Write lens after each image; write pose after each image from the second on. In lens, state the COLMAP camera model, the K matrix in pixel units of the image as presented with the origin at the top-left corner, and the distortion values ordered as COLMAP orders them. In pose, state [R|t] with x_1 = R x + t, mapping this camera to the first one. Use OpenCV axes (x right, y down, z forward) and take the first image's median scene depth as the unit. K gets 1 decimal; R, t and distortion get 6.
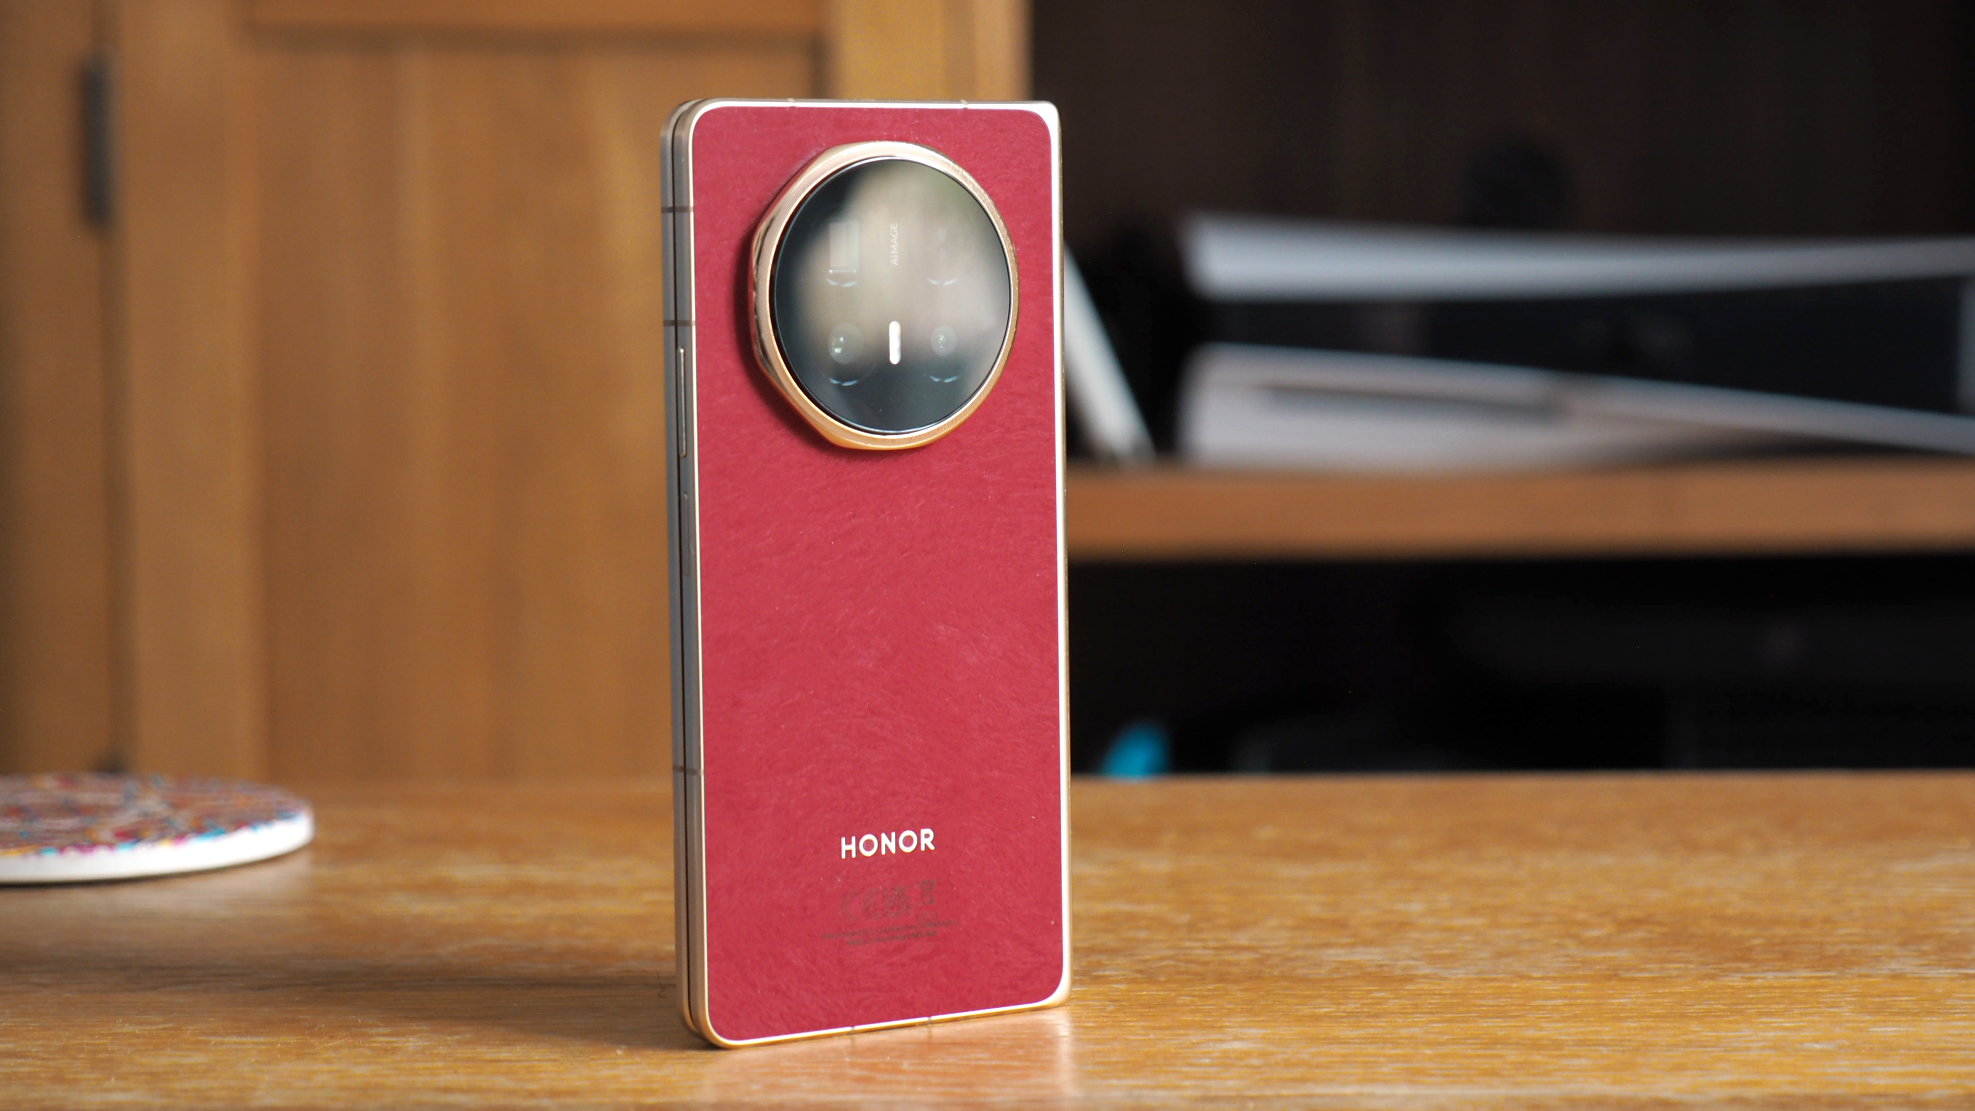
lens RADIAL K [[3992.2, 0, 987.5], [0, 3992.2, 555.5], [0, 0, 1]] dist [0.033069, 0.048194]
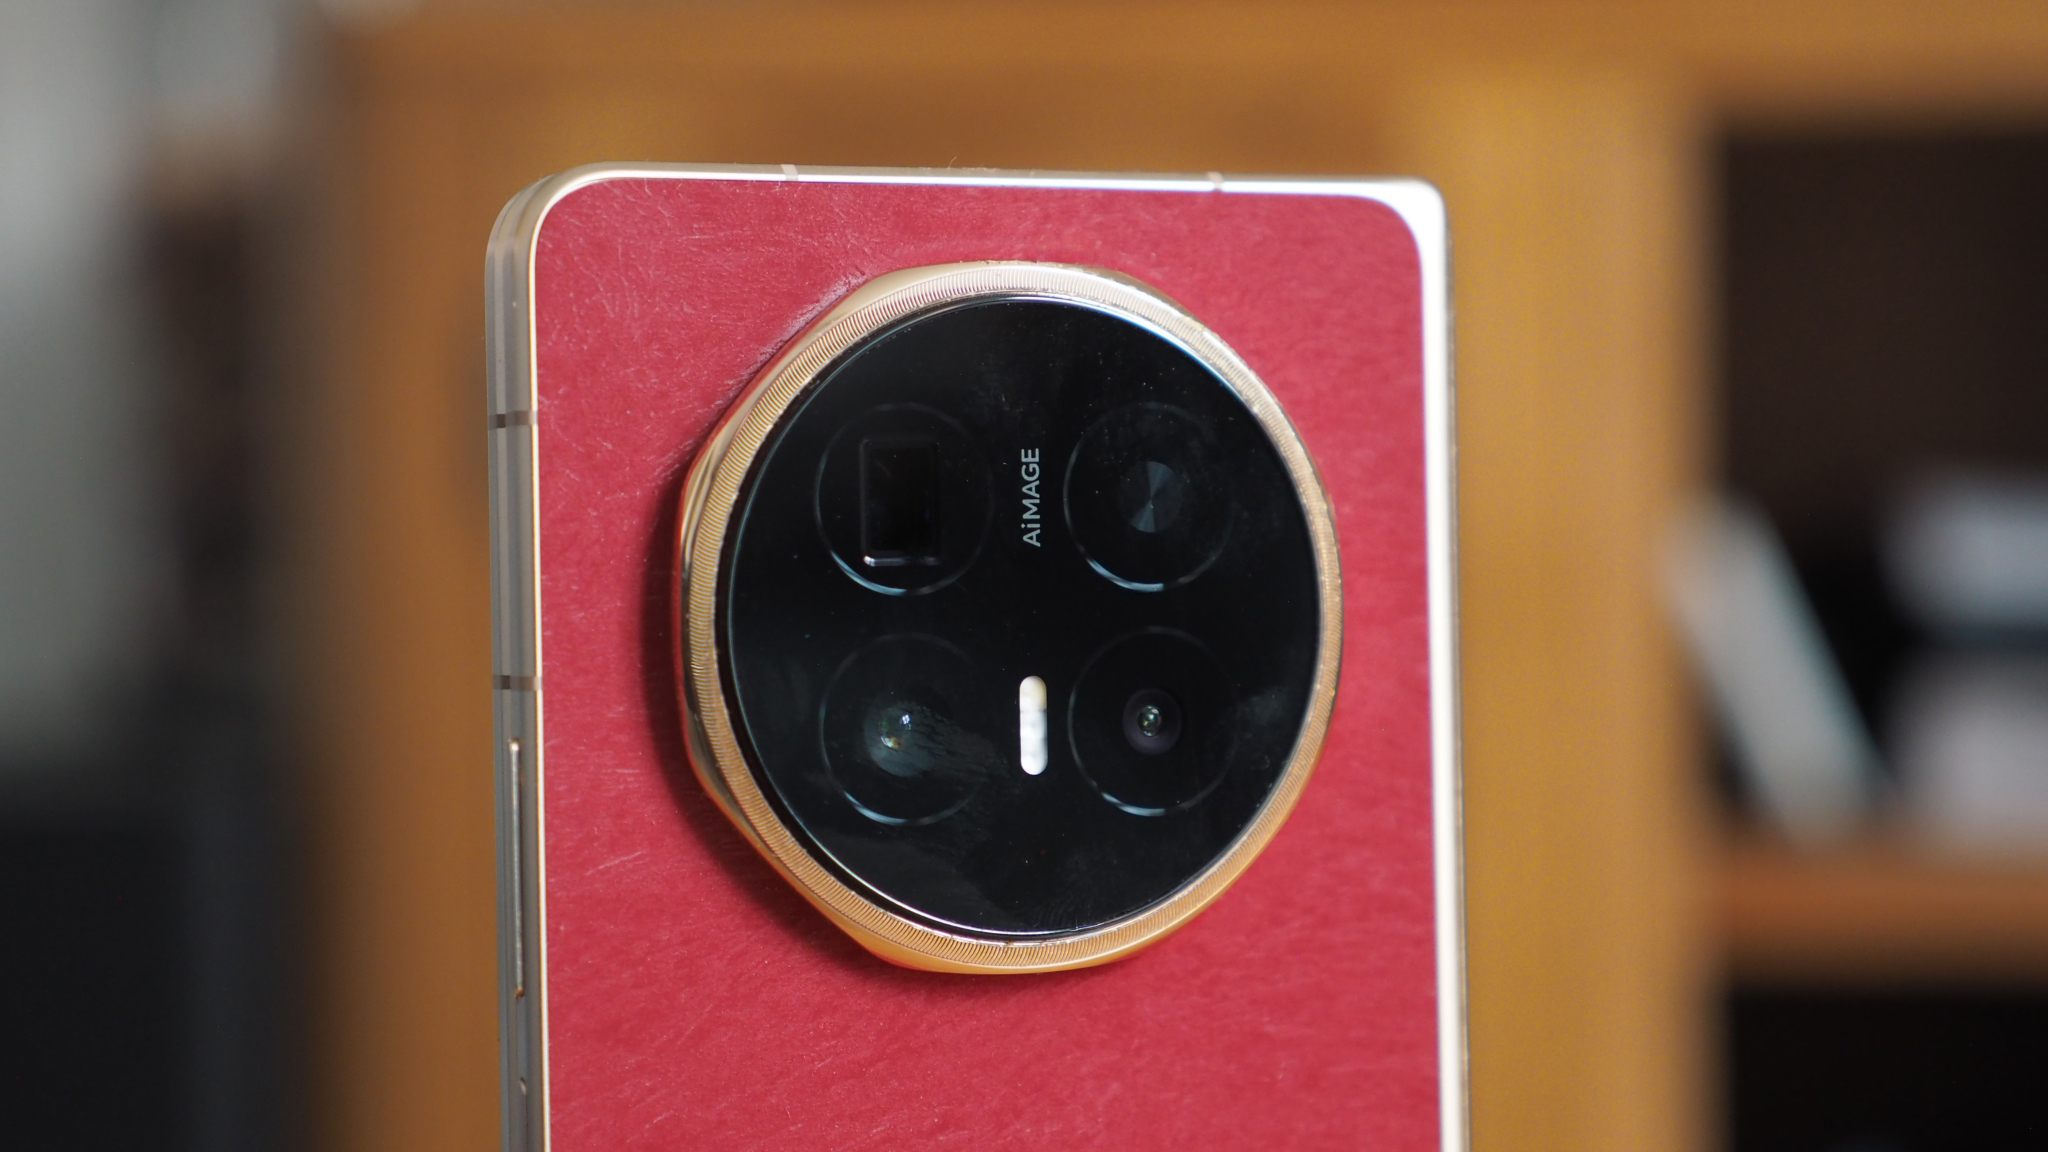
lens RADIAL K [[4139.7, 0, 1024.0], [0, 4139.7, 576.0], [0, 0, 1]] dist [0.033069, 0.048194]
pose [[0.985870, -0.004365, -0.167457, 0.049998], [-0.007913, 0.997331, -0.072584, -0.036622], [0.167327, 0.072883, 0.983204, 0.554692]]
